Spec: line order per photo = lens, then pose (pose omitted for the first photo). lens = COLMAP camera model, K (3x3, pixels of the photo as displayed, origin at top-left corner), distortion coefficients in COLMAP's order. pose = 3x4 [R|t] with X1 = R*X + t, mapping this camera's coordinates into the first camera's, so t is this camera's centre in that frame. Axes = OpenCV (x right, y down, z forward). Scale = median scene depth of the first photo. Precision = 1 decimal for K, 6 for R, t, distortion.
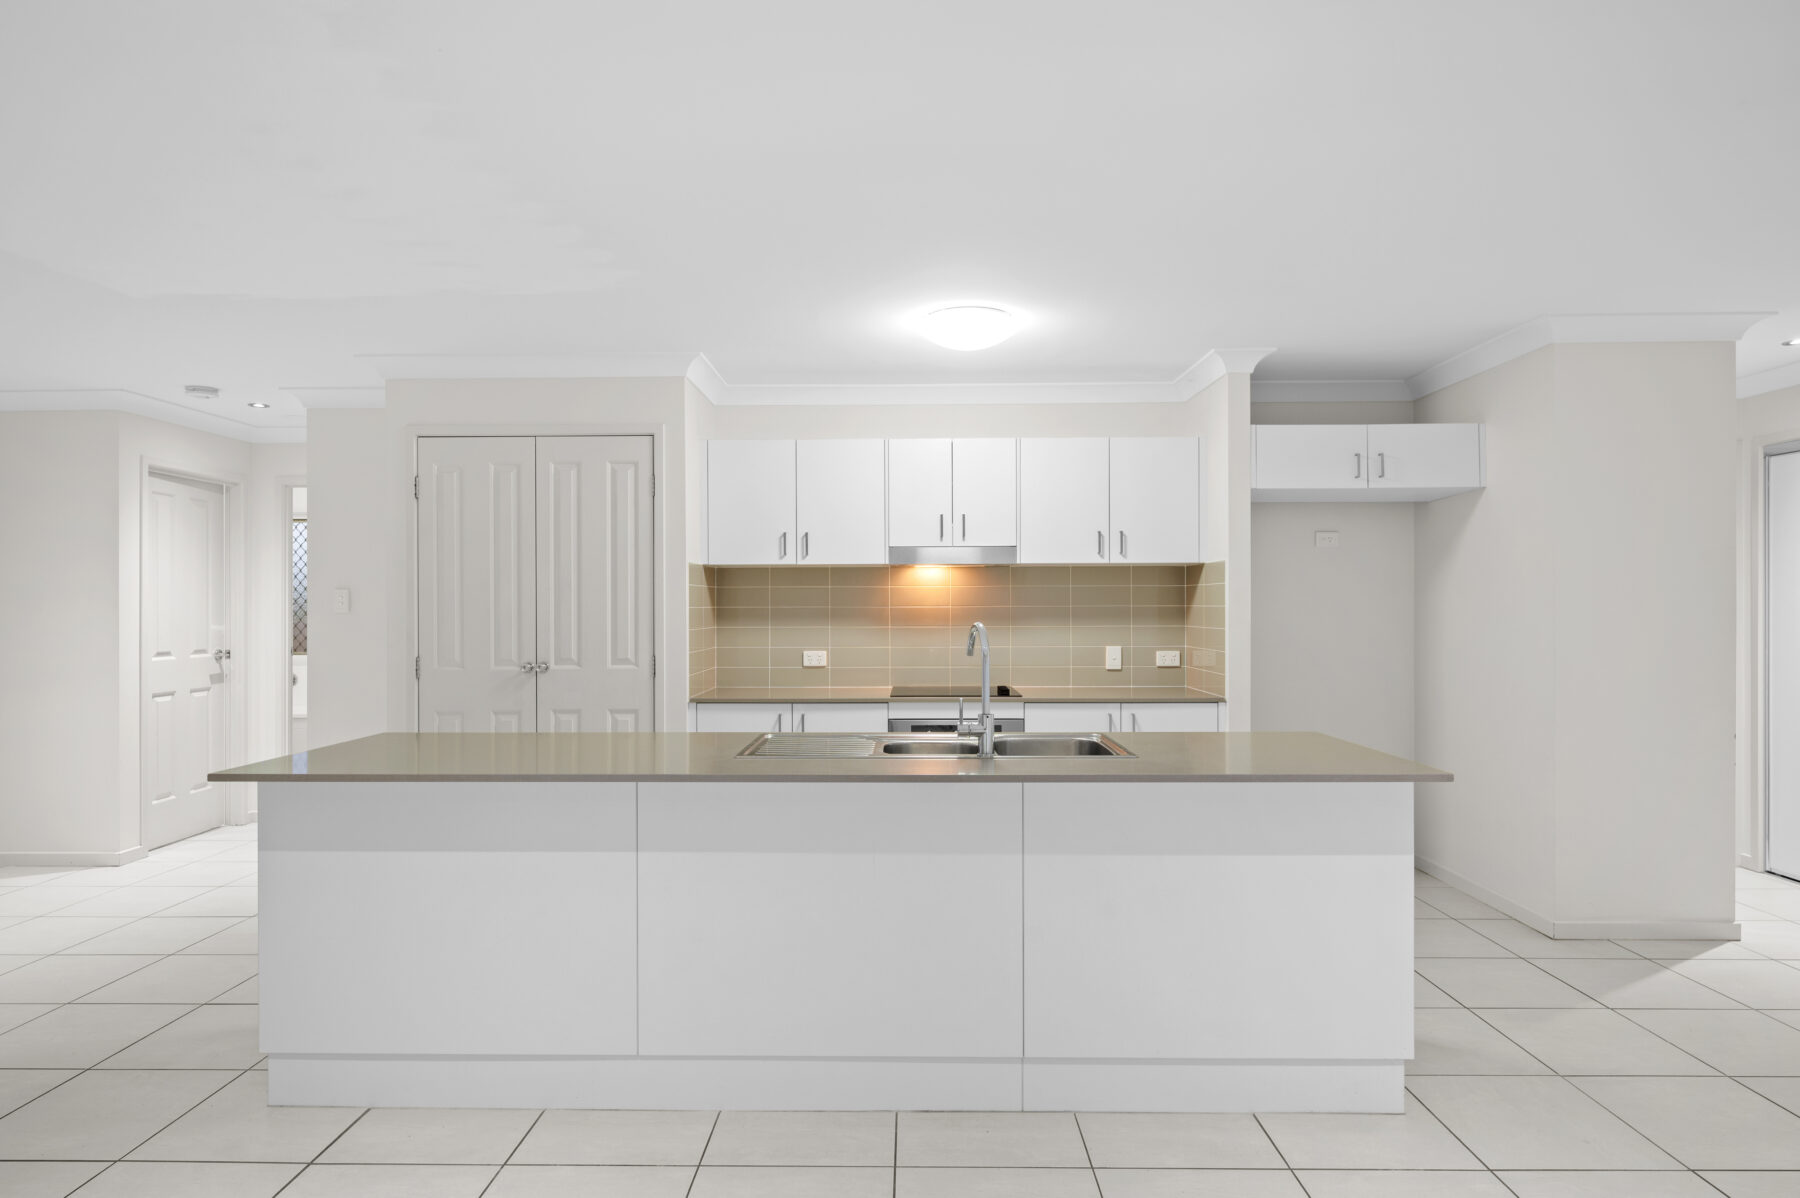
lens RADIAL K [[1004.6, 0, 897.9], [0, 1004.6, 606.9], [0, 0, 1]] dist [-0.003962, -0.000533]
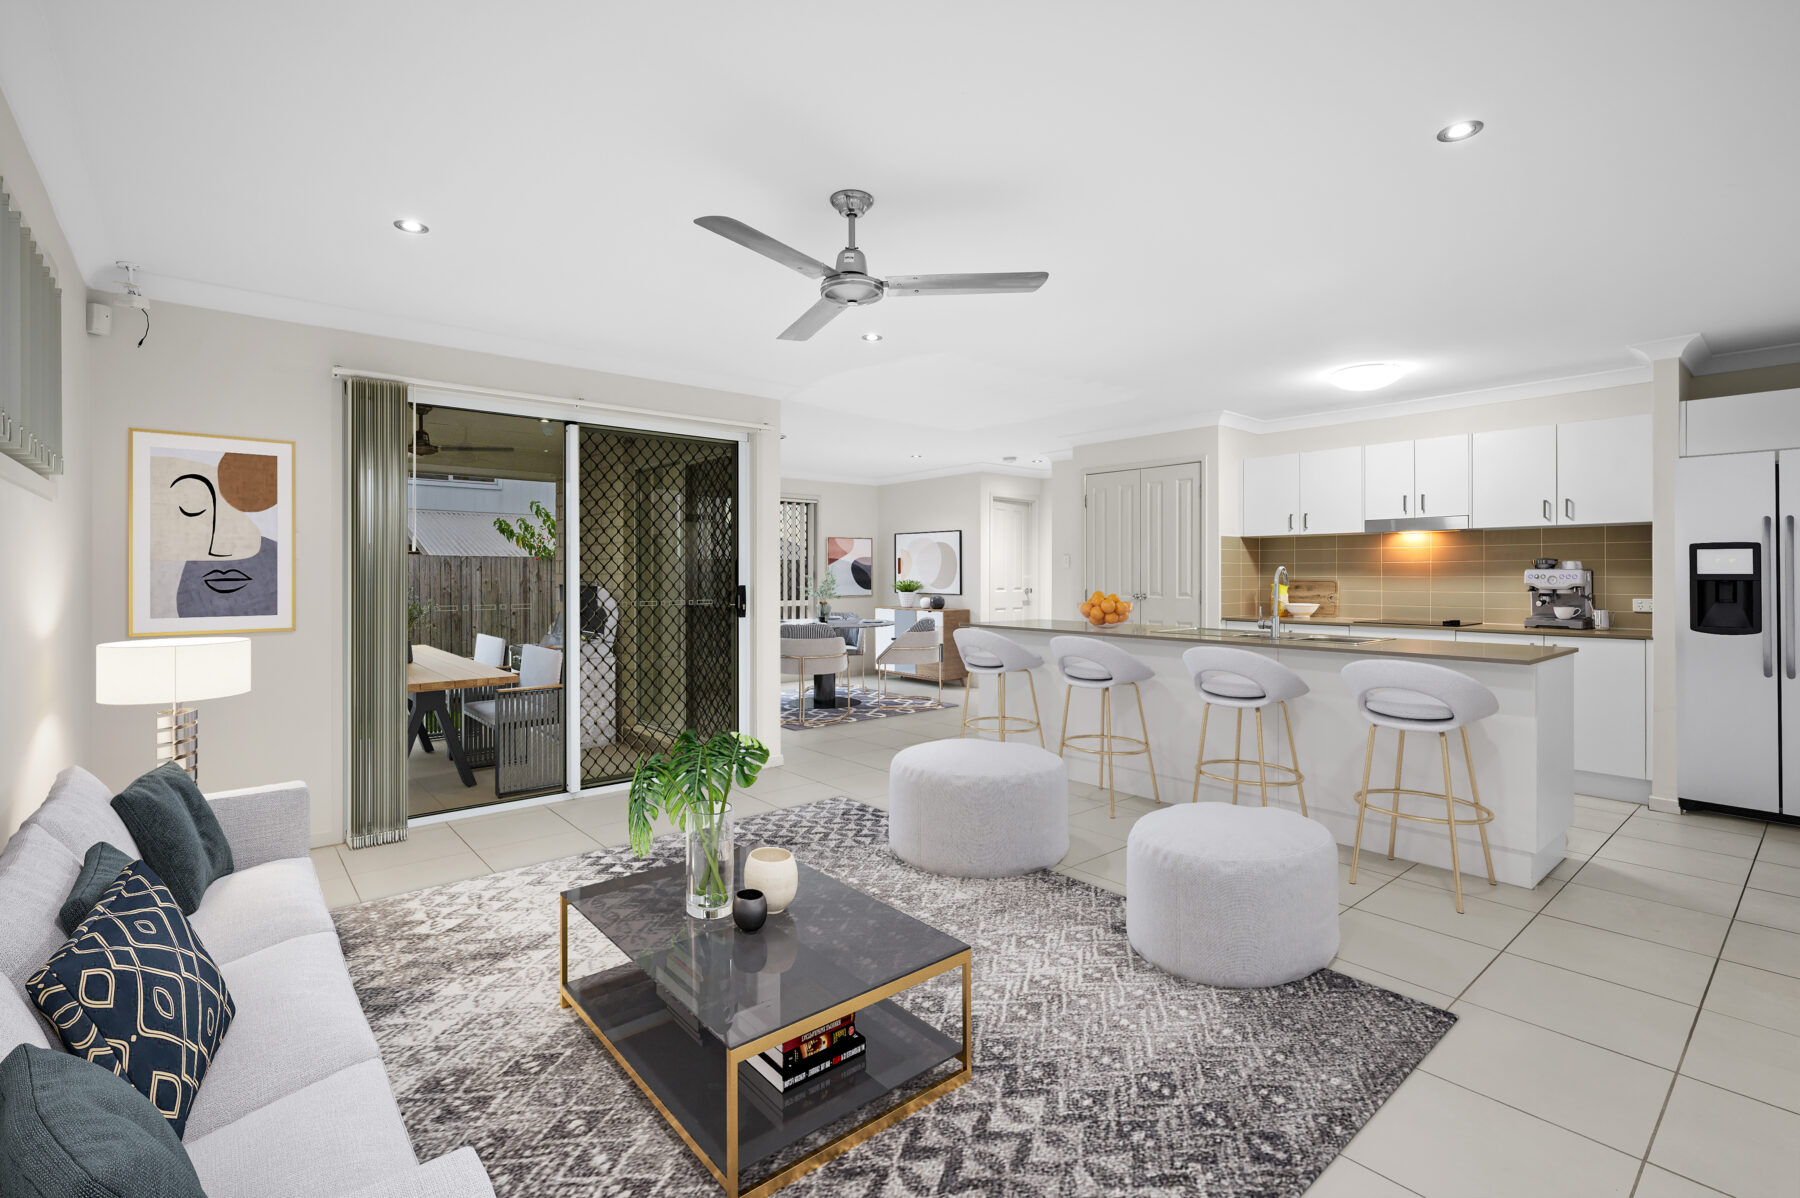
lens RADIAL K [[819.9, 0, 897.5], [0, 819.9, 582.7], [0, 0, 1]] dist [-0.000149, -0.000025]
pose [[0.659652, 0.010999, -0.751491, 0.434474], [-0.002612, 0.999920, 0.012342, 0.017105], [0.751567, -0.006179, 0.659628, -0.285328]]
